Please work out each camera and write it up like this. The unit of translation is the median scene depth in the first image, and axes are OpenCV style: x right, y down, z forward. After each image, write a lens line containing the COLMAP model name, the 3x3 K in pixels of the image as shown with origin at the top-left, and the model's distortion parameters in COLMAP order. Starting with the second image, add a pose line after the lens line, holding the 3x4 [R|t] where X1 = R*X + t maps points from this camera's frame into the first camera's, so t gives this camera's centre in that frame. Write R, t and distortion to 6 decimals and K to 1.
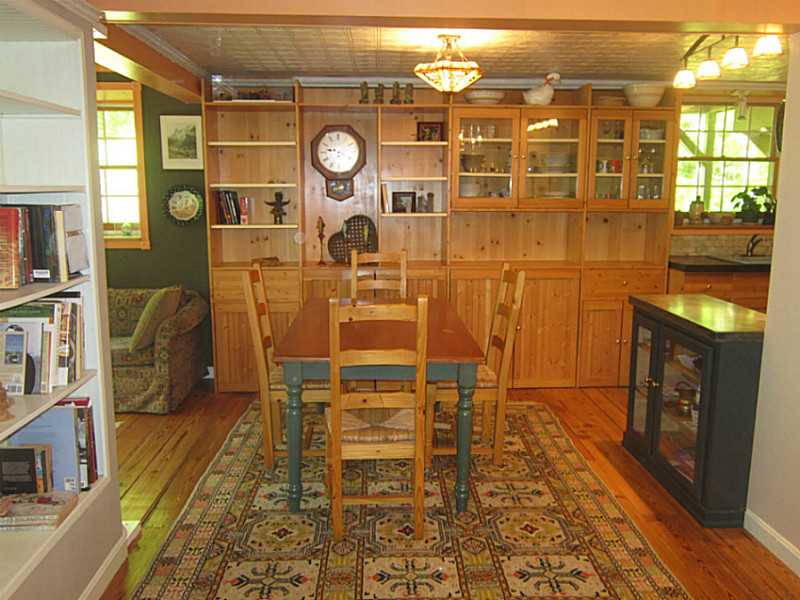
lens RADIAL K [[668.7, 0, 397.3], [0, 668.7, 296.8], [0, 0, 1]] dist [-0.018384, -0.008029]
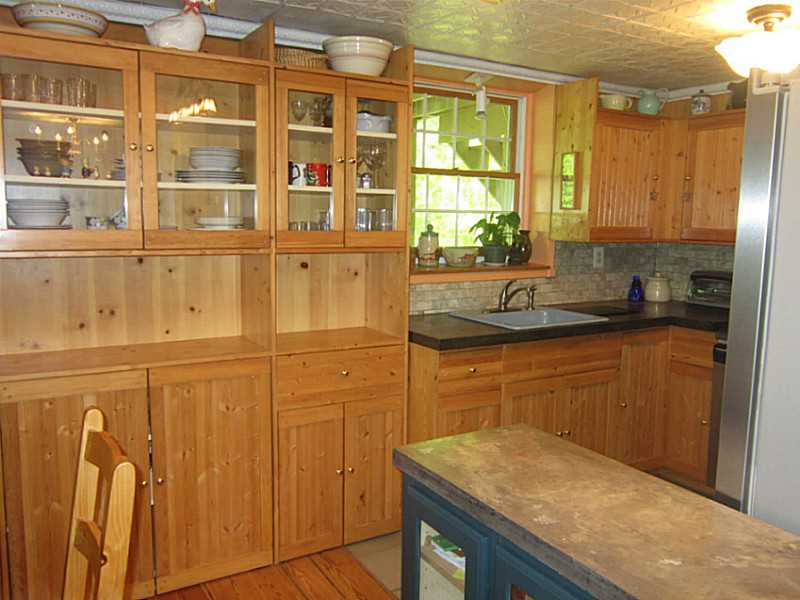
lens RADIAL K [[668.7, 0, 397.5], [0, 668.7, 300.7], [0, 0, 1]] dist [-0.018384, -0.008029]
pose [[0.883331, -0.047712, 0.466315, 0.108697], [0.059836, 0.998145, -0.011220, -0.074095], [-0.464915, 0.037814, 0.884547, 0.448847]]
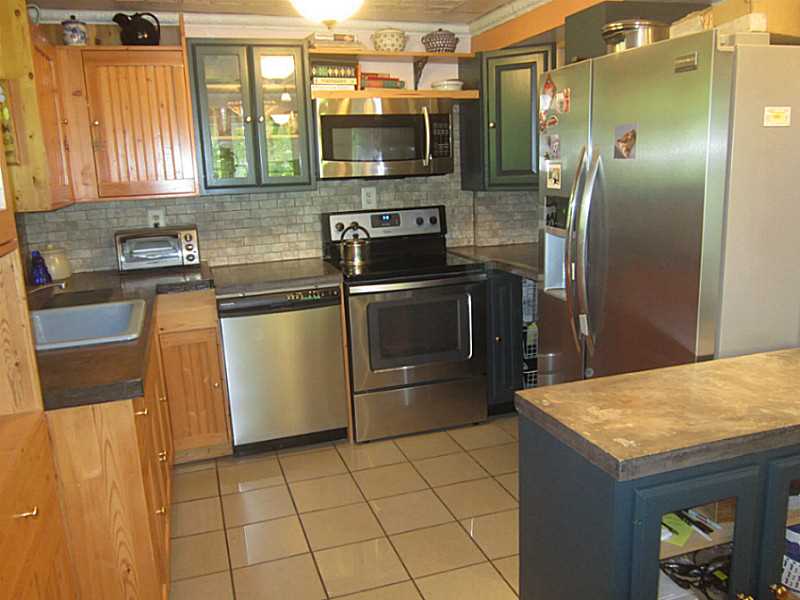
lens RADIAL K [[668.7, 0, 400.8], [0, 668.7, 302.4], [0, 0, 1]] dist [-0.018384, -0.008029]
pose [[-0.267986, -0.187302, 0.945040, 0.048557], [0.190316, 0.951298, 0.242510, -0.145243], [-0.944438, 0.244846, -0.219288, 0.913907]]
